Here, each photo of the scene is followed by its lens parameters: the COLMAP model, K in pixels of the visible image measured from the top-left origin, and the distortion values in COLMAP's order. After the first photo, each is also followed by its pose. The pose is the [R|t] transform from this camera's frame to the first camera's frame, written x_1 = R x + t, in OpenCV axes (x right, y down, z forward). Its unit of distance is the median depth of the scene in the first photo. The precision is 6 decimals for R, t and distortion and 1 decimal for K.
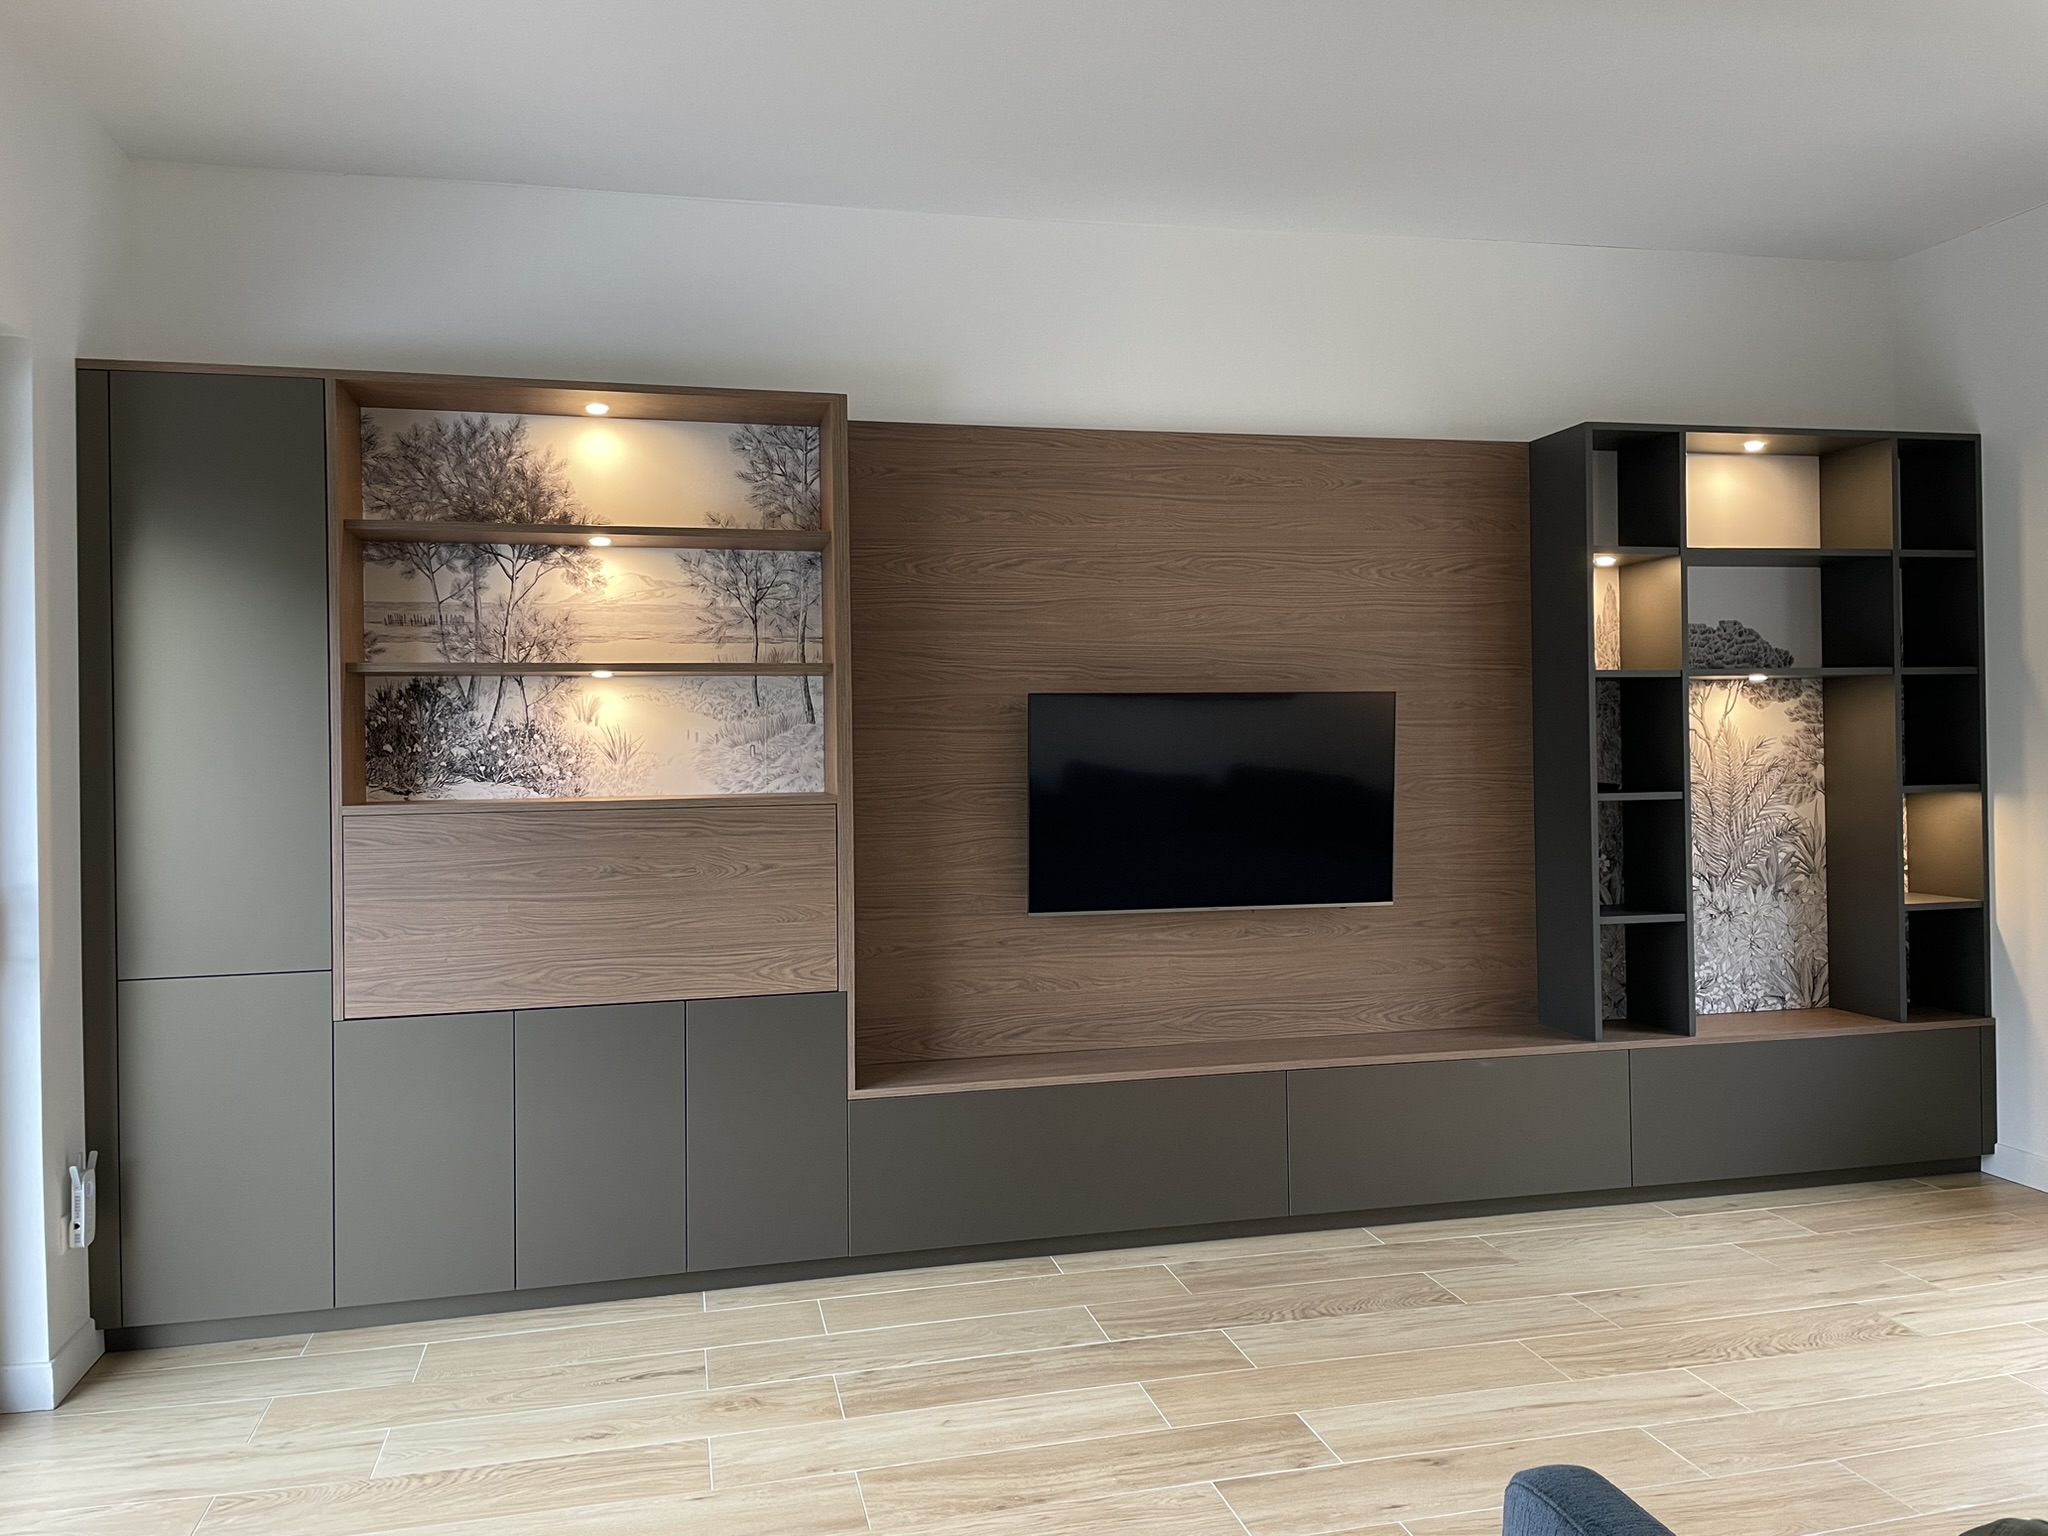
lens RADIAL K [[1533.1, 0, 1043.6], [0, 1533.1, 737.6], [0, 0, 1]] dist [0.103691, -0.136811]
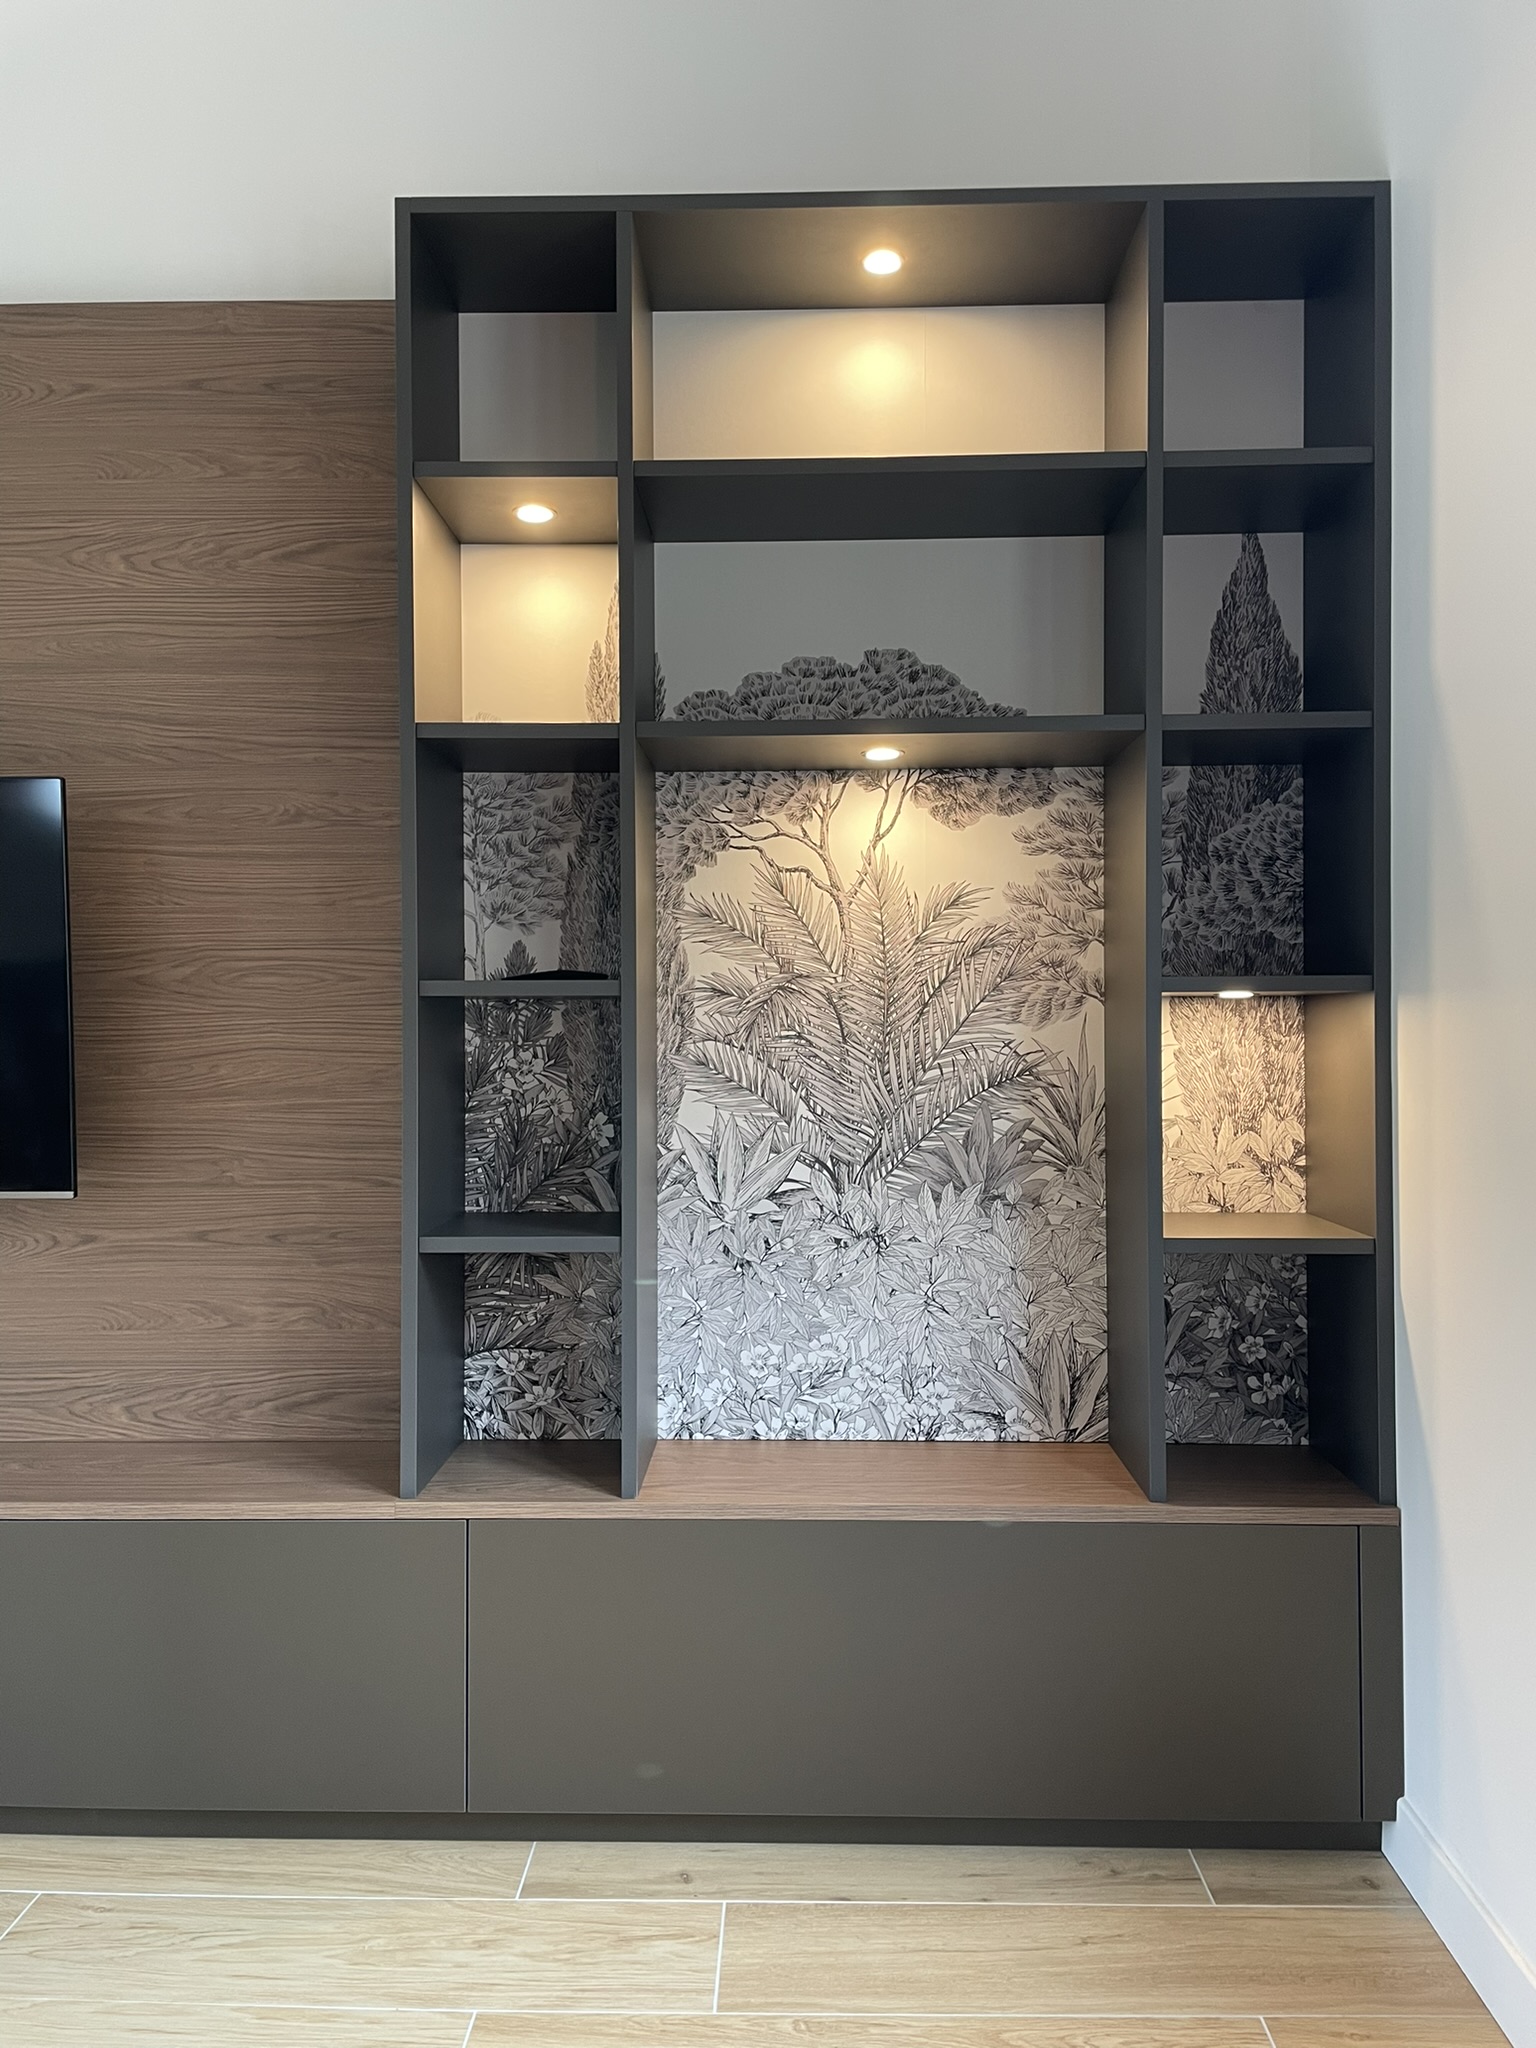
lens RADIAL K [[1533.1, 0, 761.2], [0, 1533.1, 1019.4], [0, 0, 1]] dist [0.103691, -0.136811]
pose [[0.965195, 0.011403, -0.261283, 0.629011], [-0.010806, 0.999935, 0.003723, 0.048787], [0.261308, -0.000770, 0.965255, 0.609711]]
